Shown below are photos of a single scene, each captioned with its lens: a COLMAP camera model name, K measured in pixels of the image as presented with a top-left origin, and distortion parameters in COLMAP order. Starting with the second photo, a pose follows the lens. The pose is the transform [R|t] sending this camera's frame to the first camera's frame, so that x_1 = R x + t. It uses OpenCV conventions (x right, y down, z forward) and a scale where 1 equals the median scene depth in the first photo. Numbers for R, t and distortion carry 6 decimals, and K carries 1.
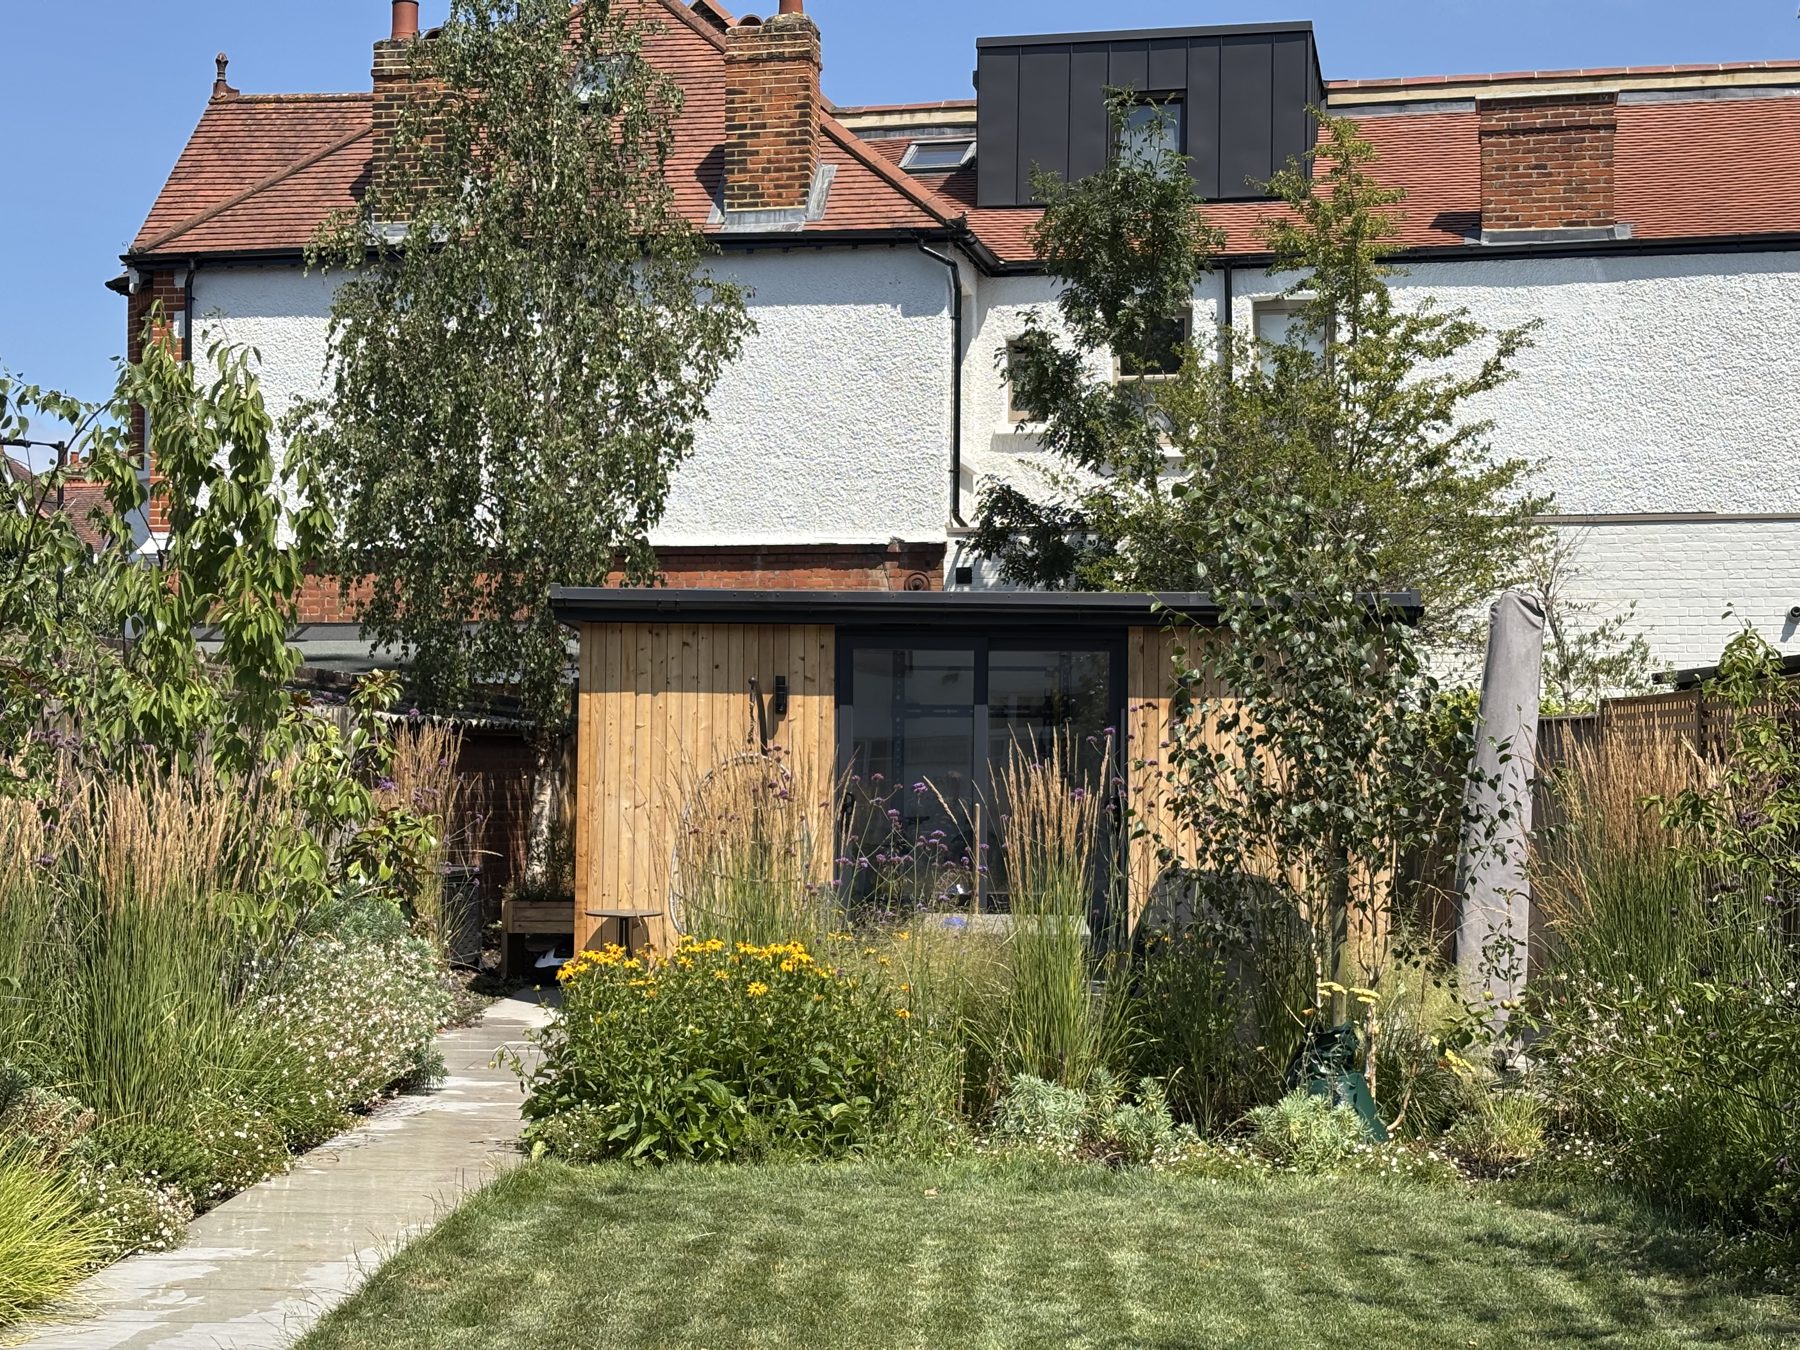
lens RADIAL K [[5127.8, 0, 900.7], [0, 5127.8, 674.8], [0, 0, 1]] dist [0.138233, 0.000000]
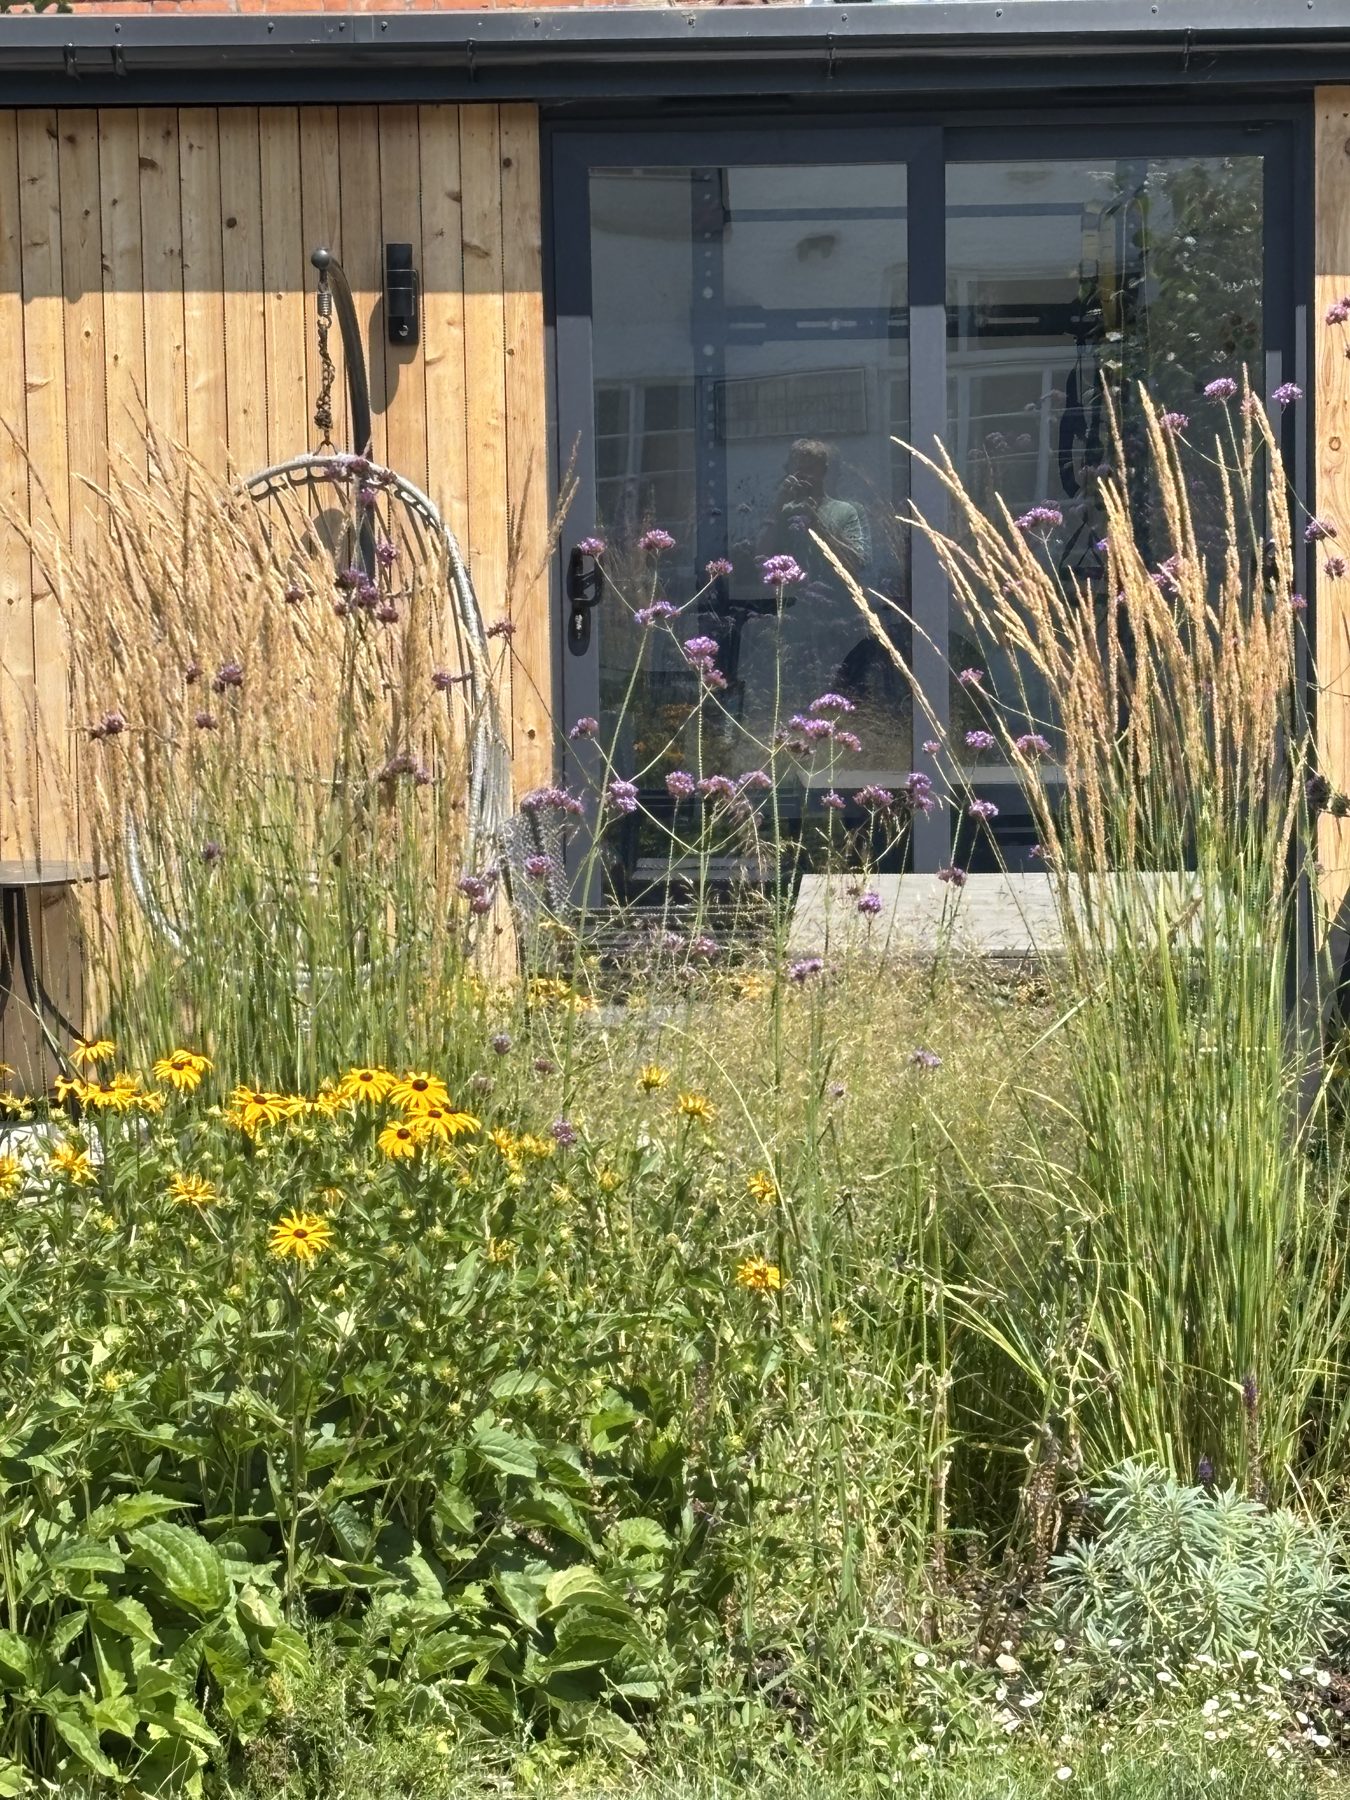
lens RADIAL K [[5127.8, 0, 678.4], [0, 5127.8, 899.8], [0, 0, 1]] dist [0.138233, 0.000000]
pose [[0.999689, -0.024734, -0.003314, -0.002969], [0.024954, 0.991549, 0.127312, 0.000517], [0.000137, -0.127355, 0.991857, 0.678777]]
